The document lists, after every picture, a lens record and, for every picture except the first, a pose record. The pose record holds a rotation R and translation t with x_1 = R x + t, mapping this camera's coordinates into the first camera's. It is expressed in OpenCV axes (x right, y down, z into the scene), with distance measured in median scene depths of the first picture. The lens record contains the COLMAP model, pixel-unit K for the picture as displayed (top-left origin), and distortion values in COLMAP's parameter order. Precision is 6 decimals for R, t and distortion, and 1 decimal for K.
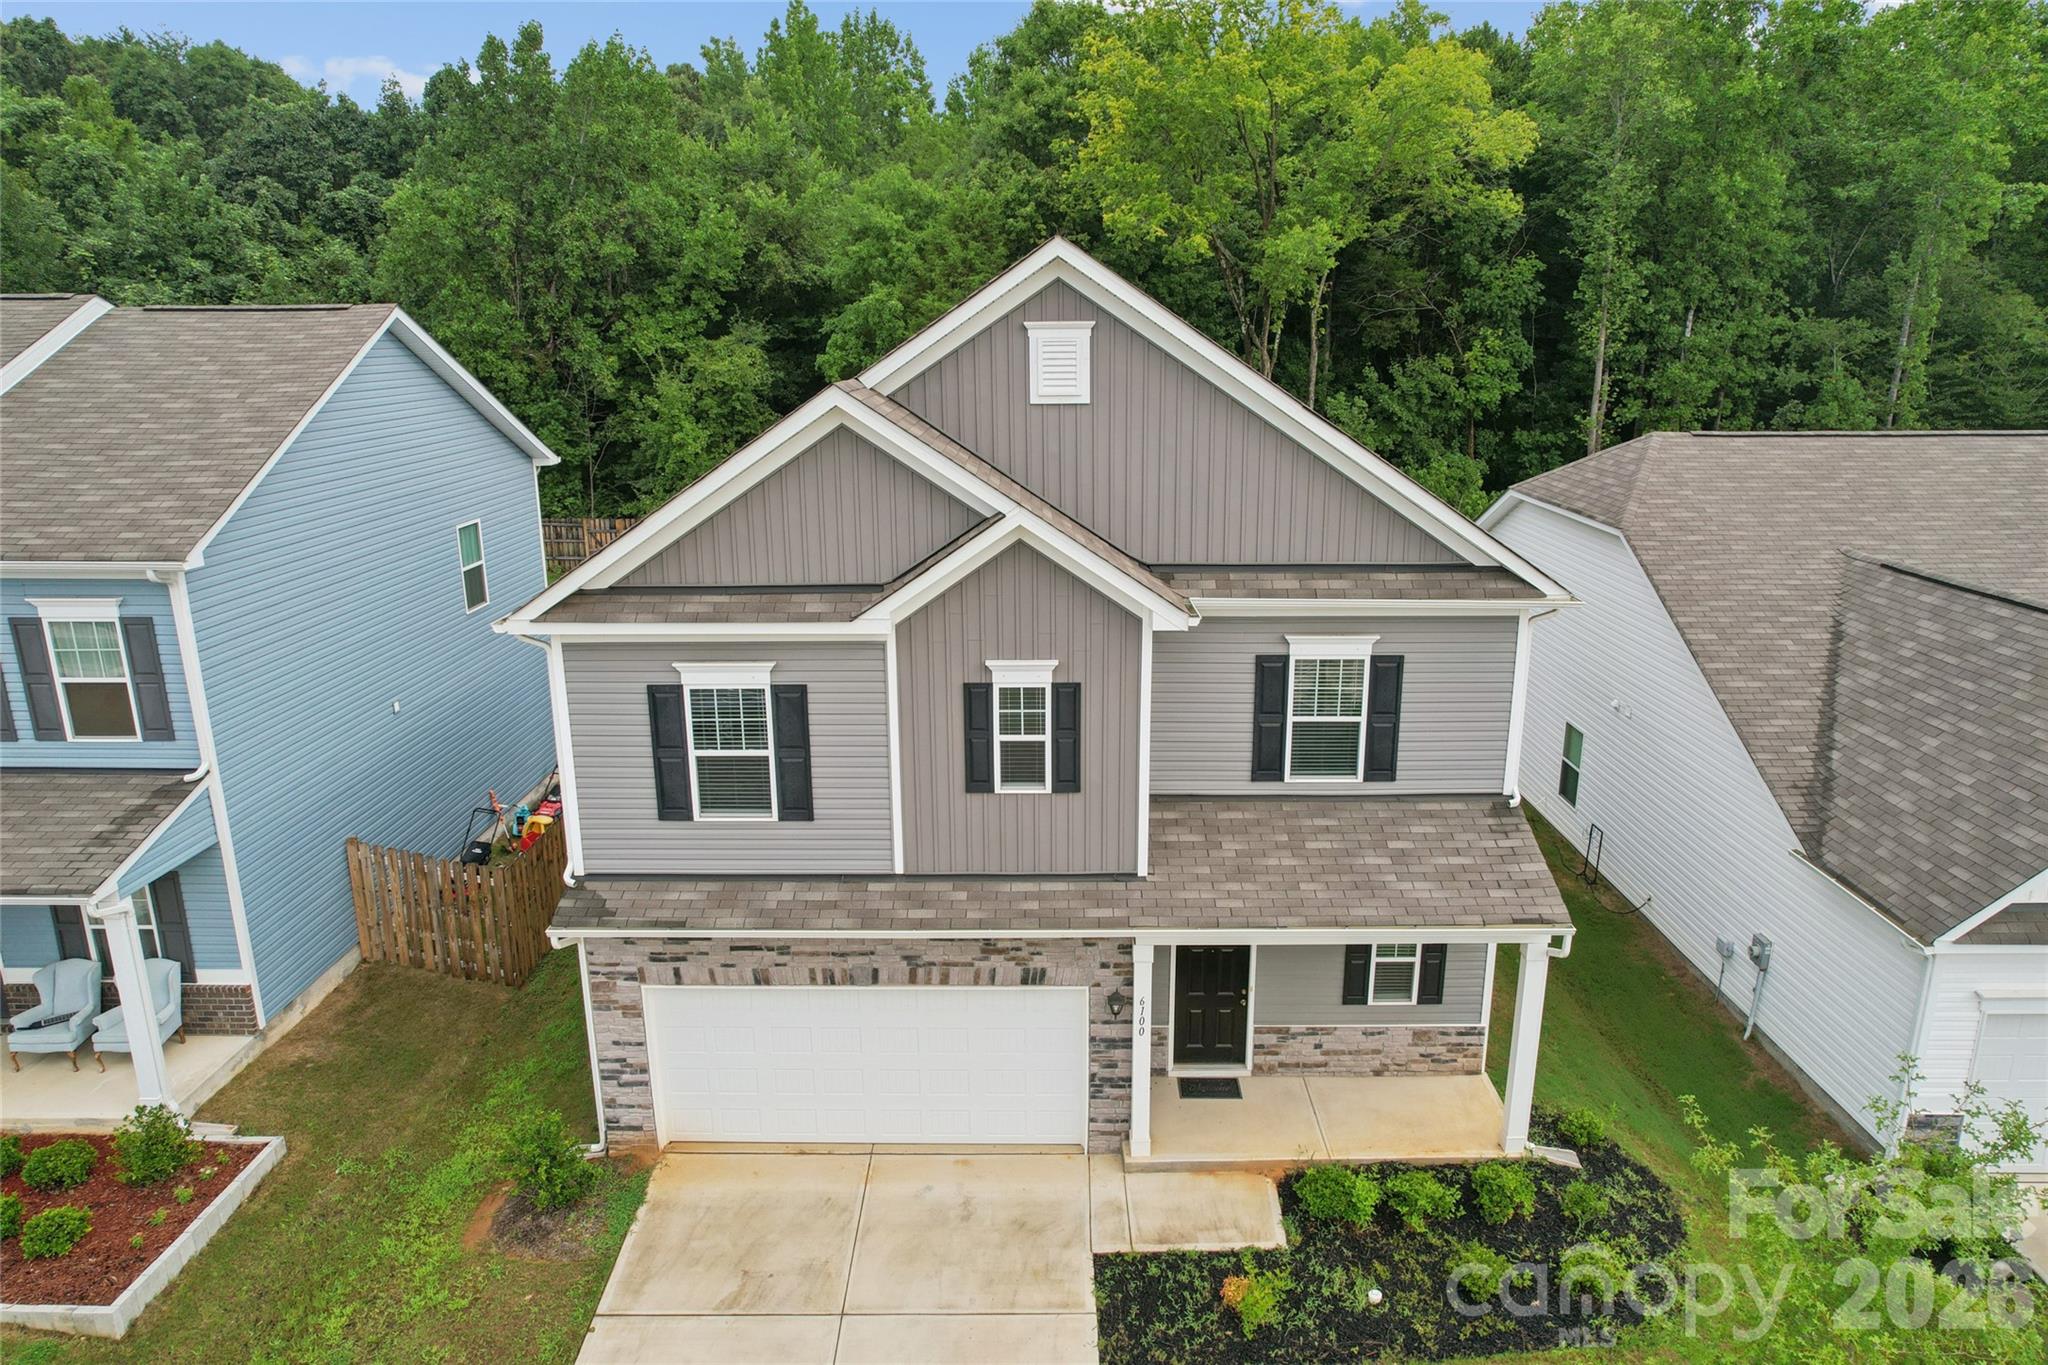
lens RADIAL K [[1312.2, 0, 1036.4], [0, 1312.2, 673.8], [0, 0, 1]] dist [-0.075154, 0.068975]
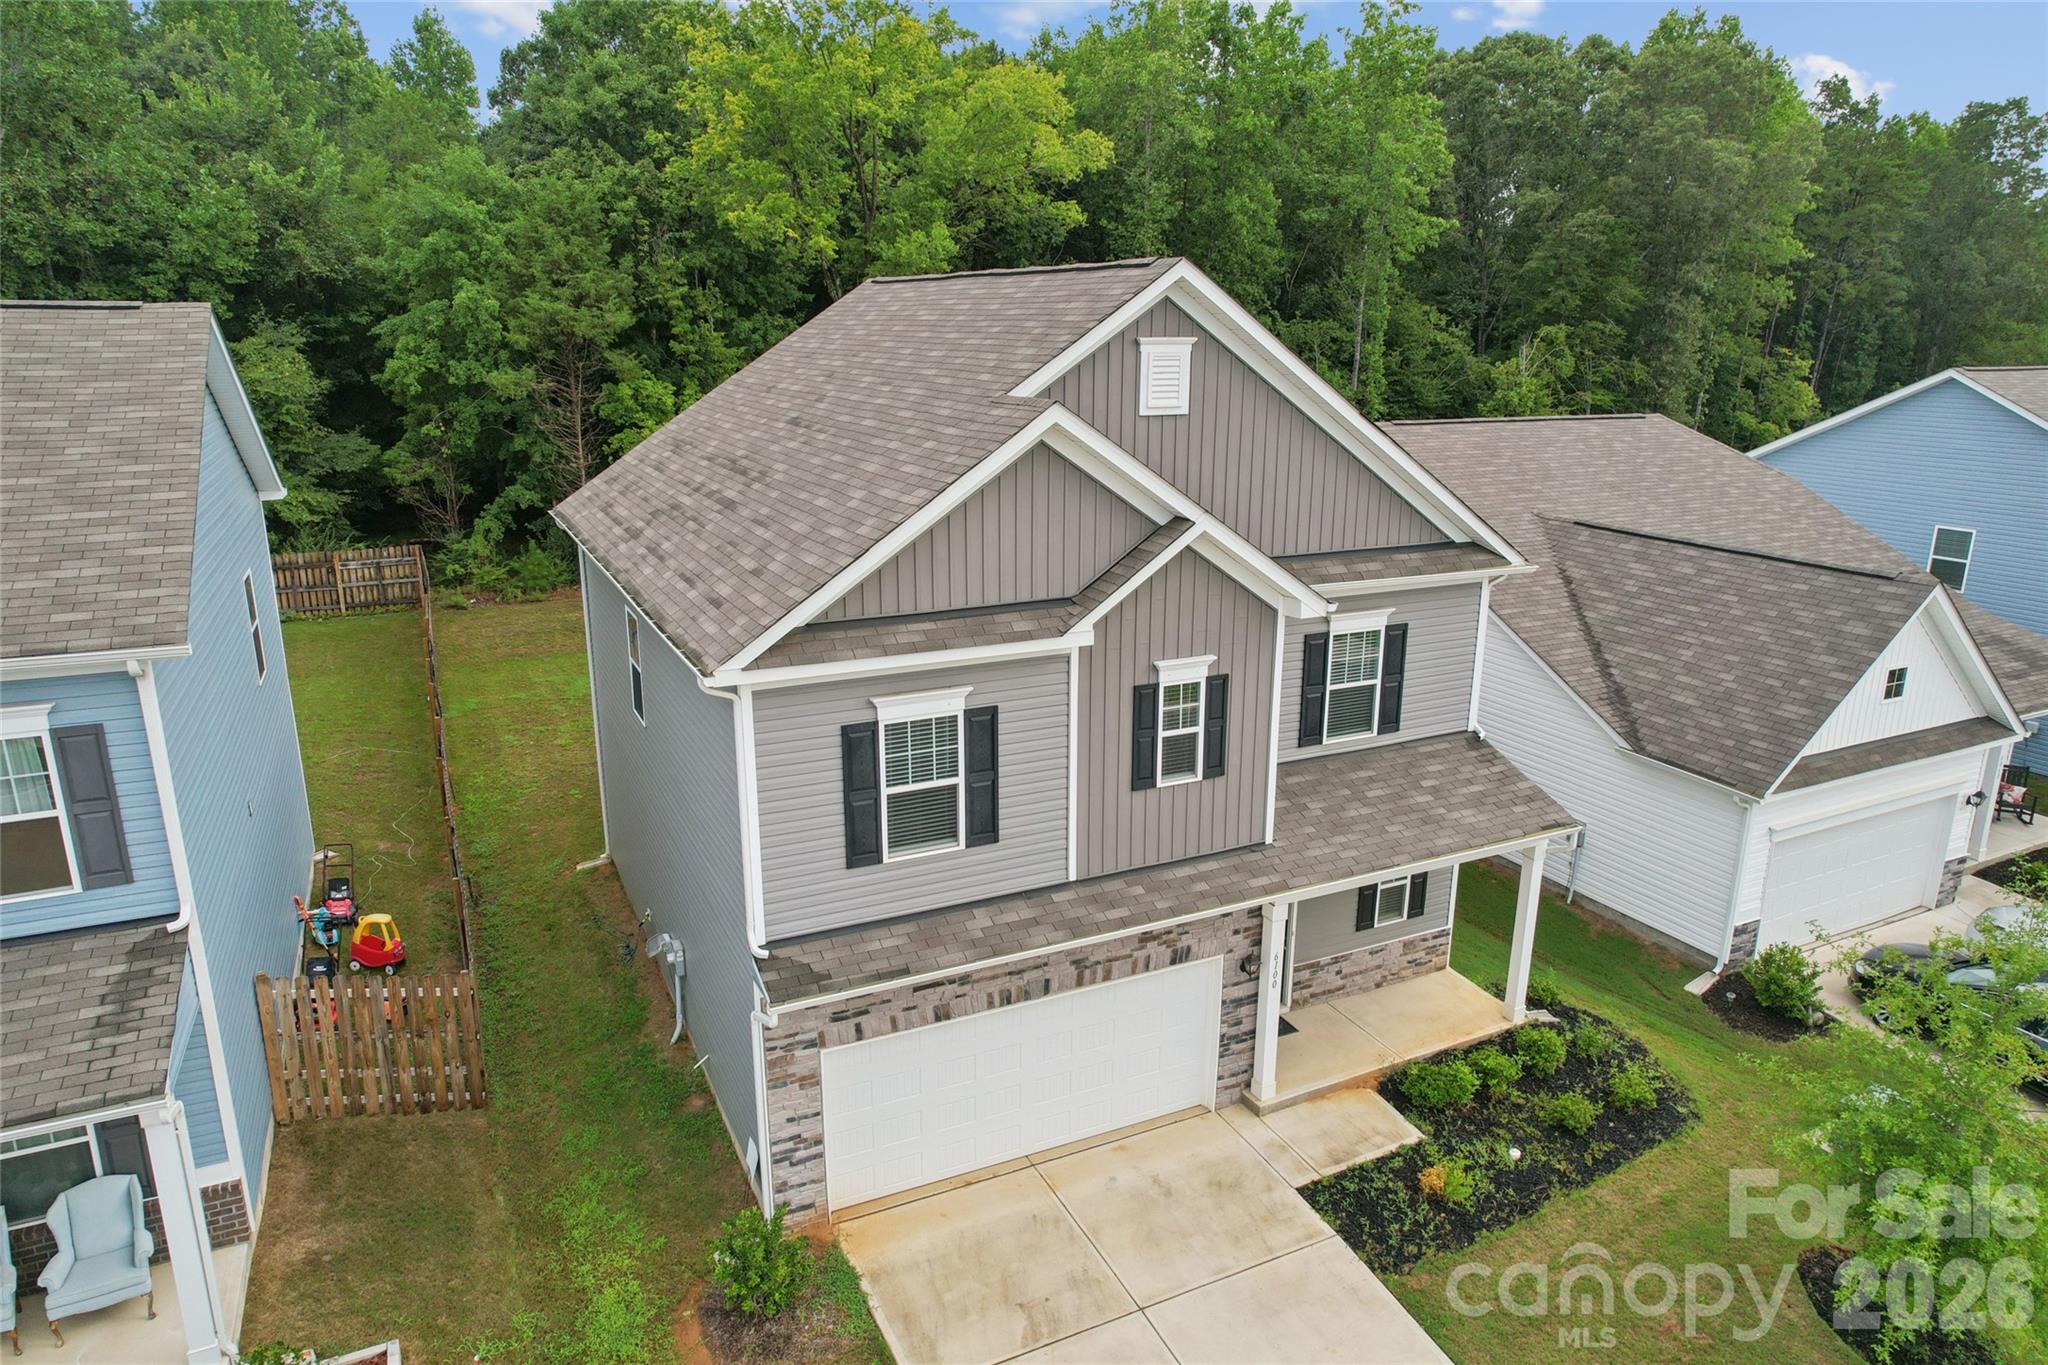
lens RADIAL K [[1315.6, 0, 1024.0], [0, 1315.6, 682.5], [0, 0, 1]] dist [-0.075446, 0.071250]
pose [[0.895529, -0.109976, 0.431200, -0.548171], [0.105711, 0.993818, 0.033926, -0.037786], [-0.432265, 0.015201, 0.901618, 0.092424]]
